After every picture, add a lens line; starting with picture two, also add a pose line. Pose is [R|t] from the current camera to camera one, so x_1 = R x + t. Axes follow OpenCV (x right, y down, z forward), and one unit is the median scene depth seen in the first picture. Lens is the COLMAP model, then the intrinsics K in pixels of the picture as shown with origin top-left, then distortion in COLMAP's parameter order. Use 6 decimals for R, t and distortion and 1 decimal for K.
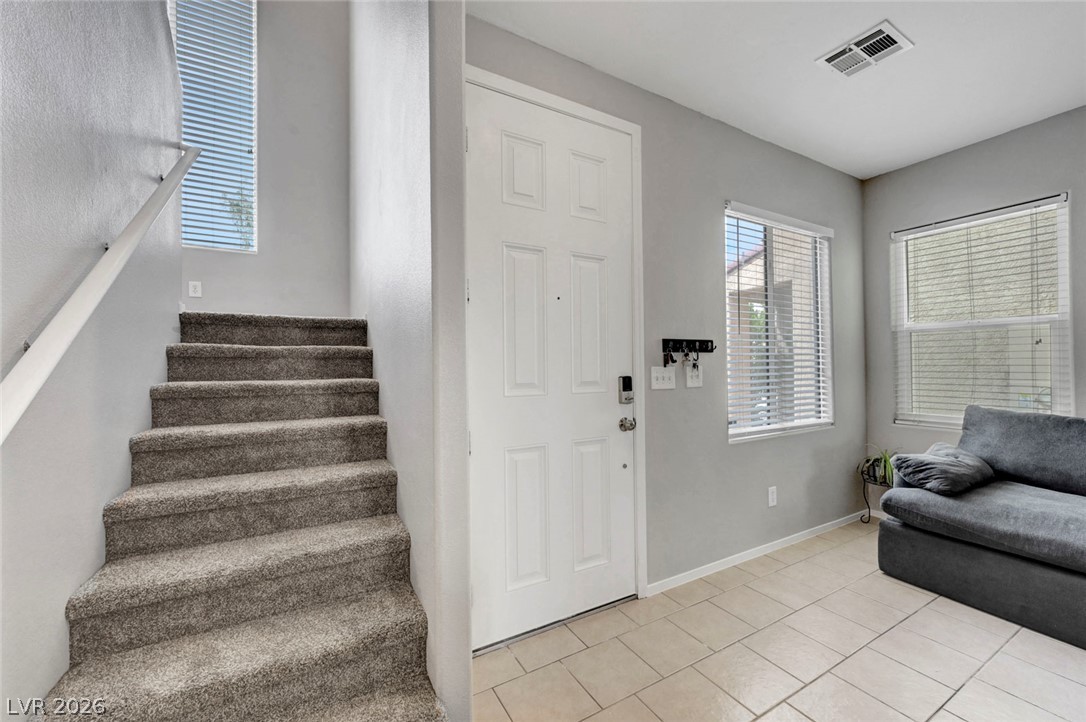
lens RADIAL K [[428.4, 0, 547.2], [0, 428.4, 363.3], [0, 0, 1]] dist [-0.001804, 0.000194]
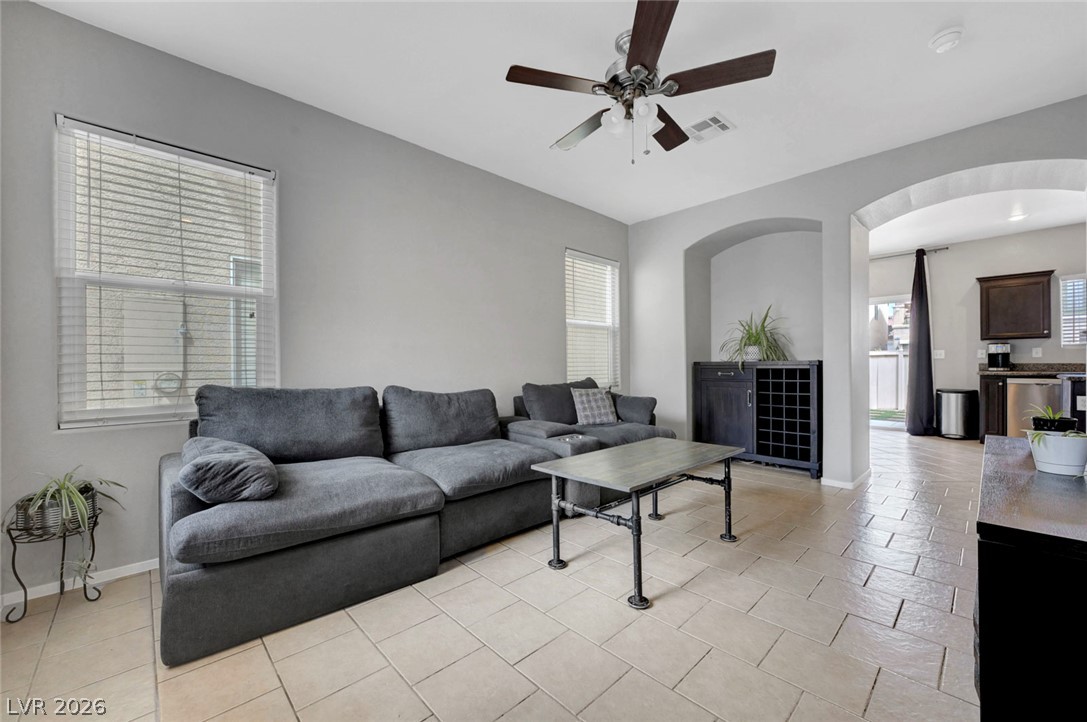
lens RADIAL K [[428.8, 0, 548.0], [0, 428.8, 365.2], [0, 0, 1]] dist [-0.001804, 0.000194]
pose [[-0.242220, 0.005858, 0.970204, 0.075940], [-0.000228, 0.999981, -0.006095, 0.073558], [-0.970221, -0.001698, -0.242214, 0.651483]]
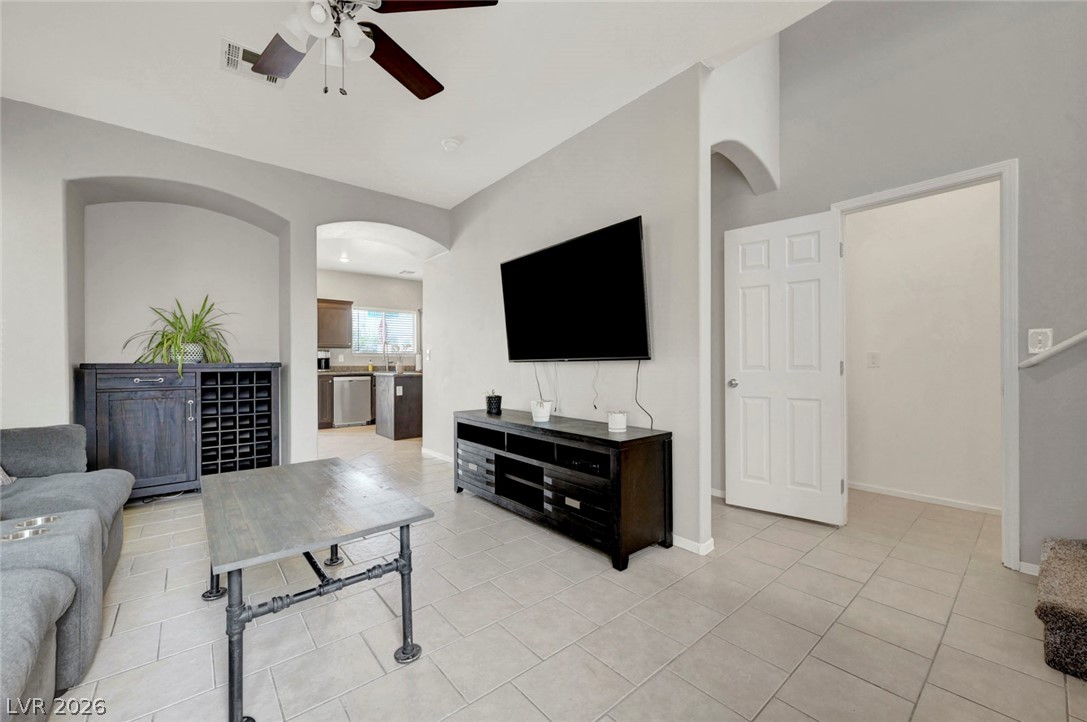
lens RADIAL K [[428.8, 0, 547.2], [0, 428.8, 364.8], [0, 0, 1]] dist [-0.001804, 0.000194]
pose [[-0.983289, 0.011731, -0.181676, 0.840781], [0.012604, 0.999914, -0.003653, 0.070708], [0.181617, -0.005882, -0.983352, 1.047826]]
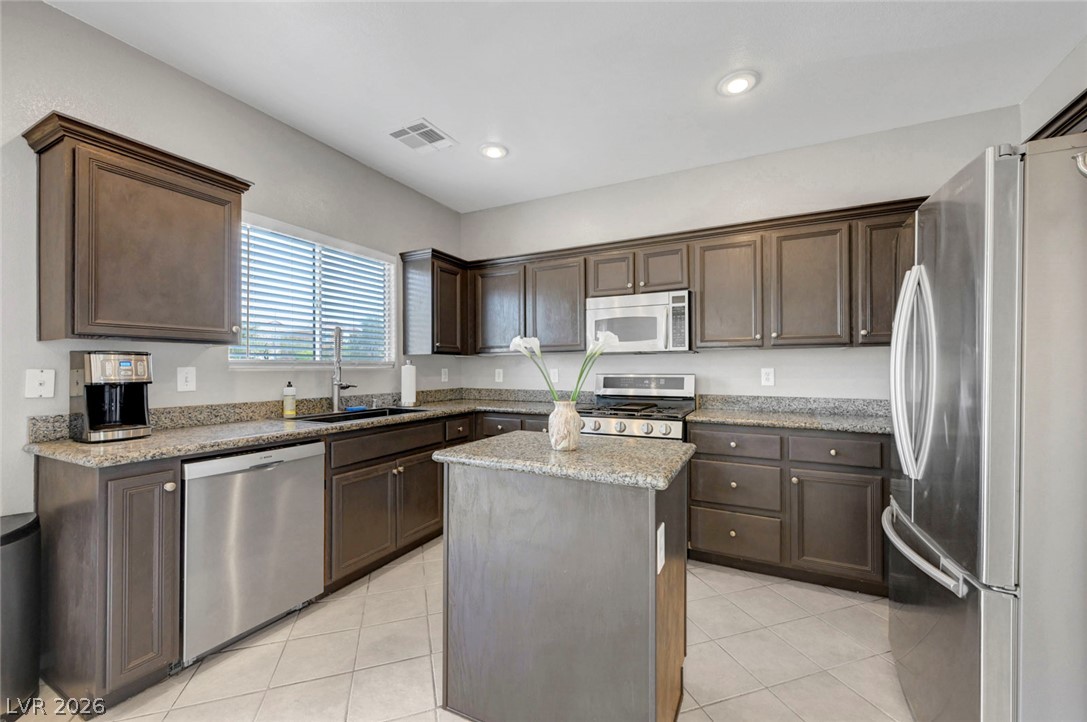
lens RADIAL K [[428.8, 0, 548.8], [0, 428.8, 364.4], [0, 0, 1]] dist [-0.001804, 0.000194]
pose [[-0.829838, 0.006533, -0.557966, 1.780222], [0.015007, 0.999831, -0.010612, -0.035629], [0.557803, -0.017180, -0.829796, -1.581690]]
